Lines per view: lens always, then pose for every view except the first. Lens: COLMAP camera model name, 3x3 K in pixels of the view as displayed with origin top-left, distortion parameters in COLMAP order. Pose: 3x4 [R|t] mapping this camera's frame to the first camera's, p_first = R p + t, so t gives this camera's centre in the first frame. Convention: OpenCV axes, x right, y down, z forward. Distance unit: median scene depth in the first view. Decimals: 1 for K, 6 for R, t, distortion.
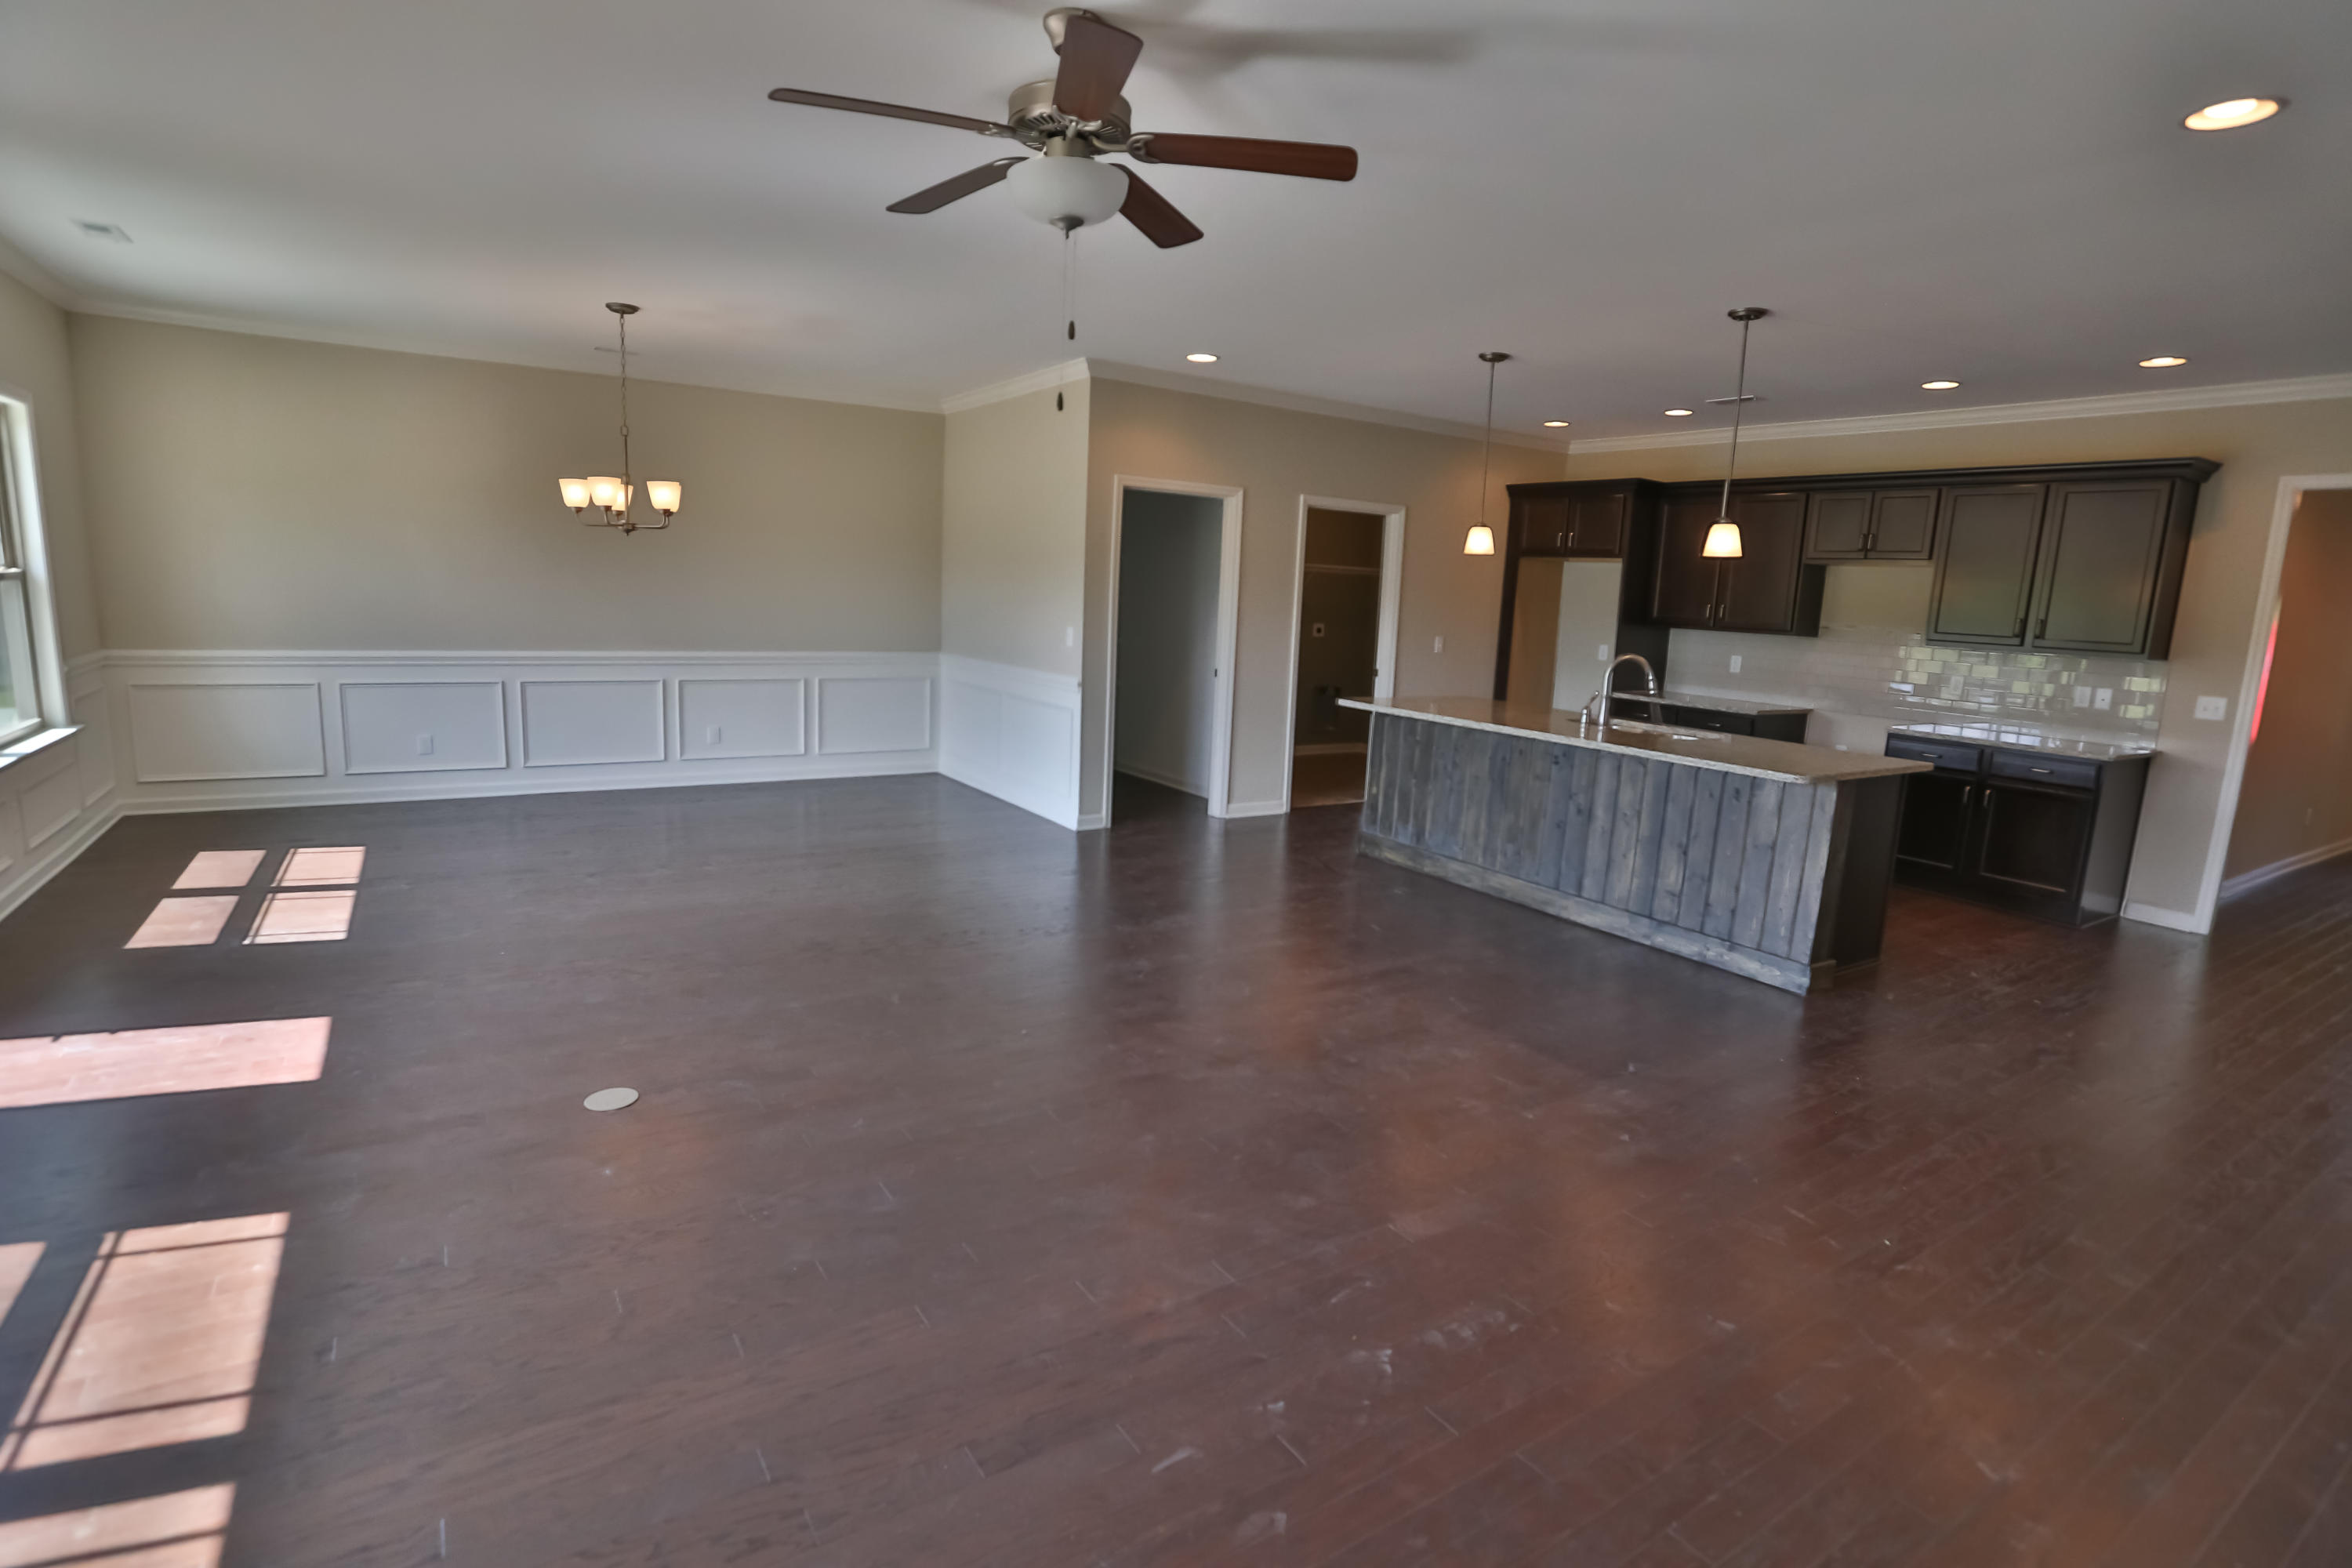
lens RADIAL K [[1105.4, 0, 1170.7], [0, 1105.4, 807.9], [0, 0, 1]] dist [-0.025979, -0.000339]
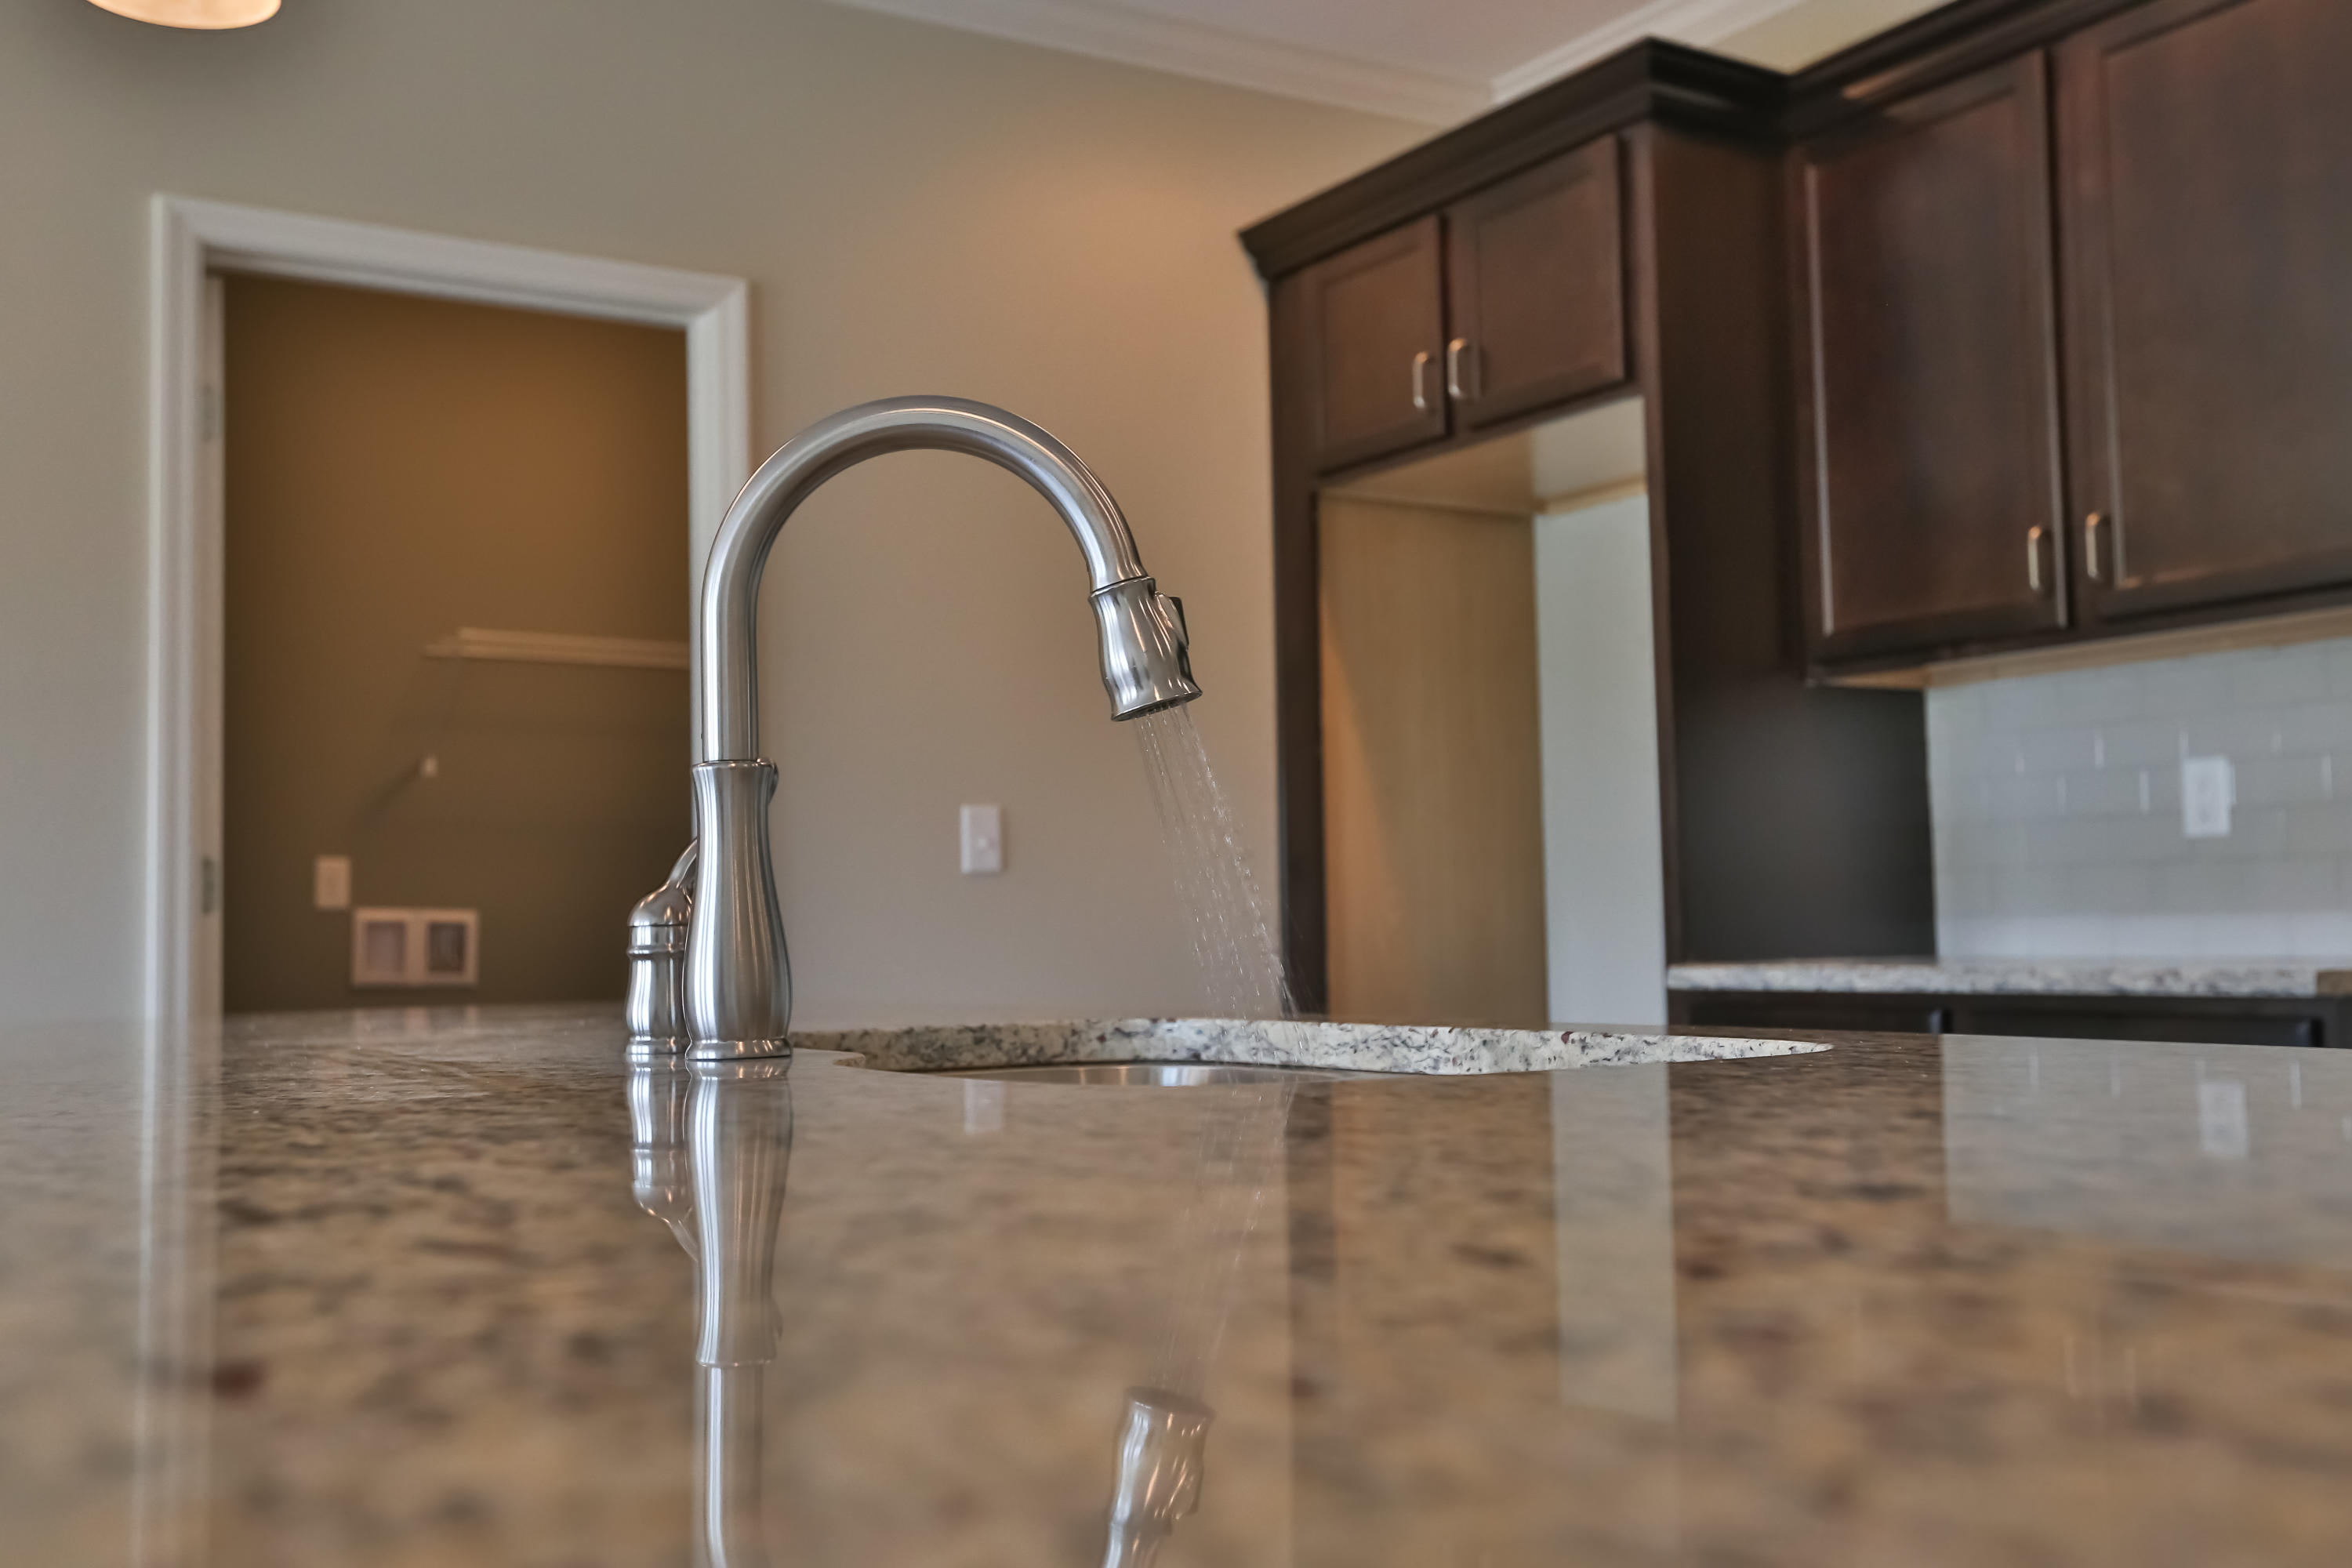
lens RADIAL K [[2331.6, 0, 1176.0], [0, 2331.6, 784.0], [0, 0, 1]] dist [0.014608, 0.087120]
pose [[0.998650, -0.051734, -0.004650, 0.433904], [0.048770, 0.964687, -0.258844, -0.039398], [0.017877, 0.258268, 0.965908, 0.765755]]
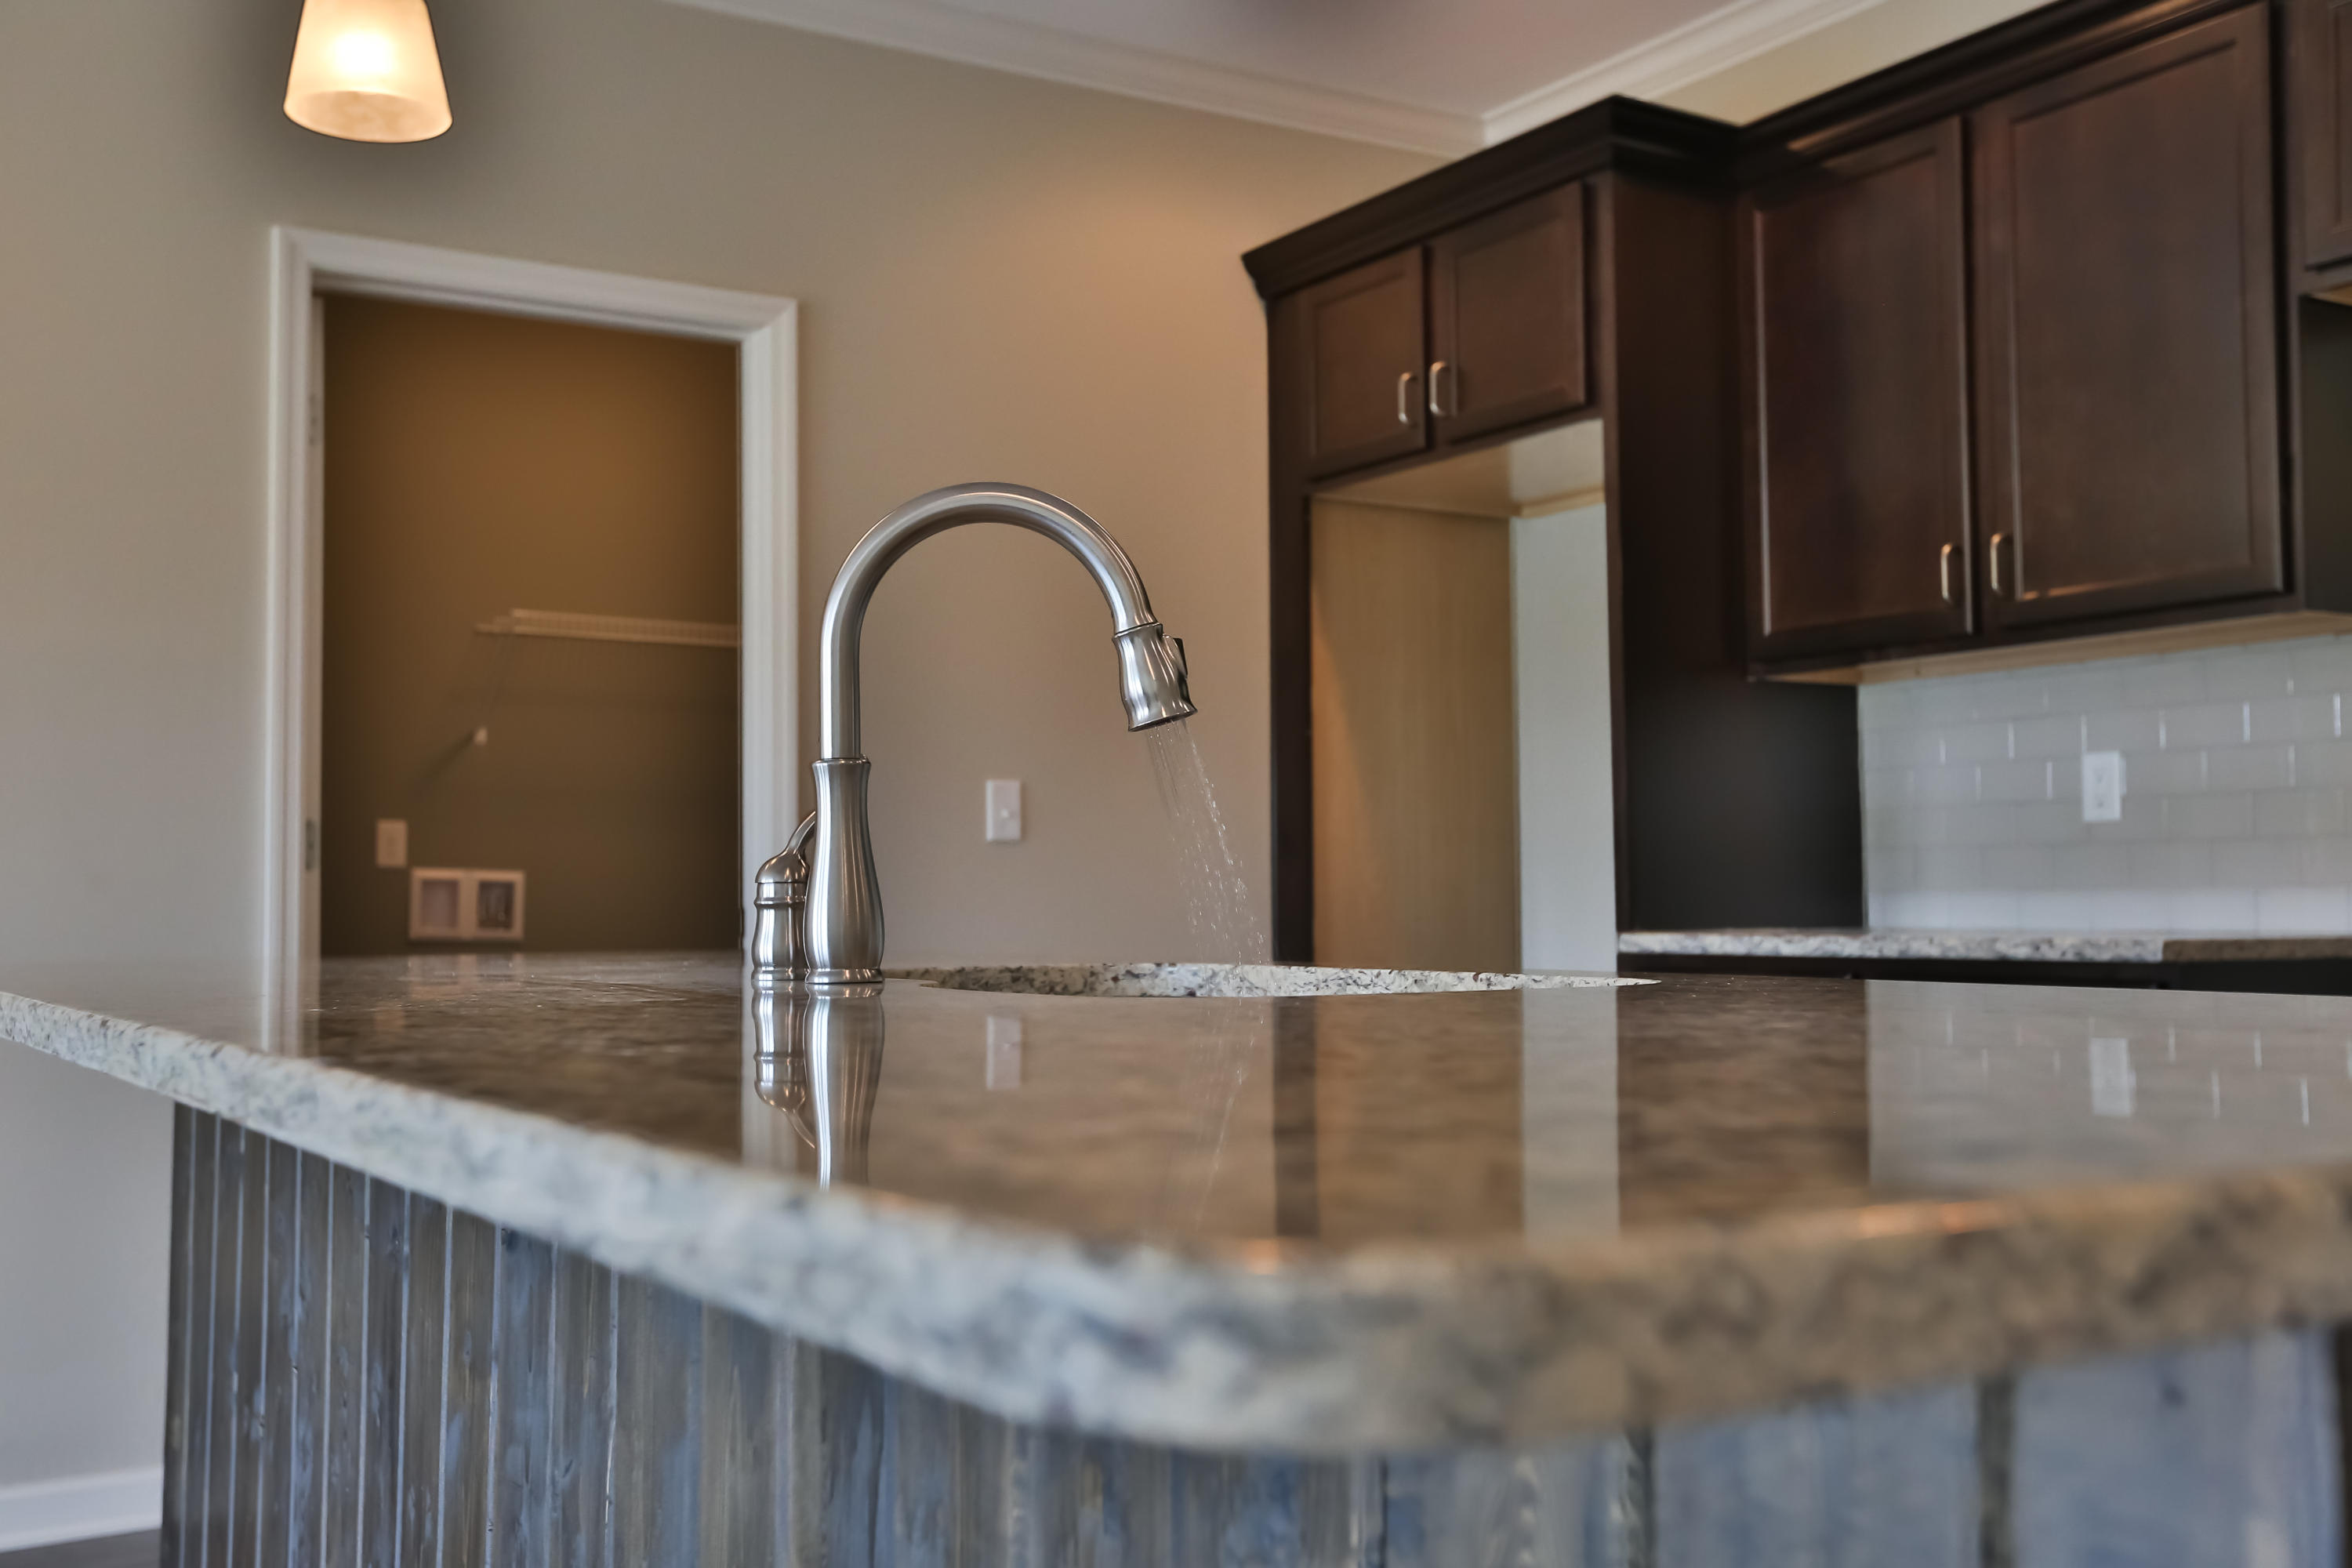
lens RADIAL K [[2346.0, 0, 1095.5], [0, 2346.0, 709.0], [0, 0, 1]] dist [0.051172, -0.005330]
pose [[0.998301, -0.042720, -0.039618, 0.434804], [0.030093, 0.960330, -0.277239, -0.021573], [0.049889, 0.275576, 0.959984, 0.683559]]
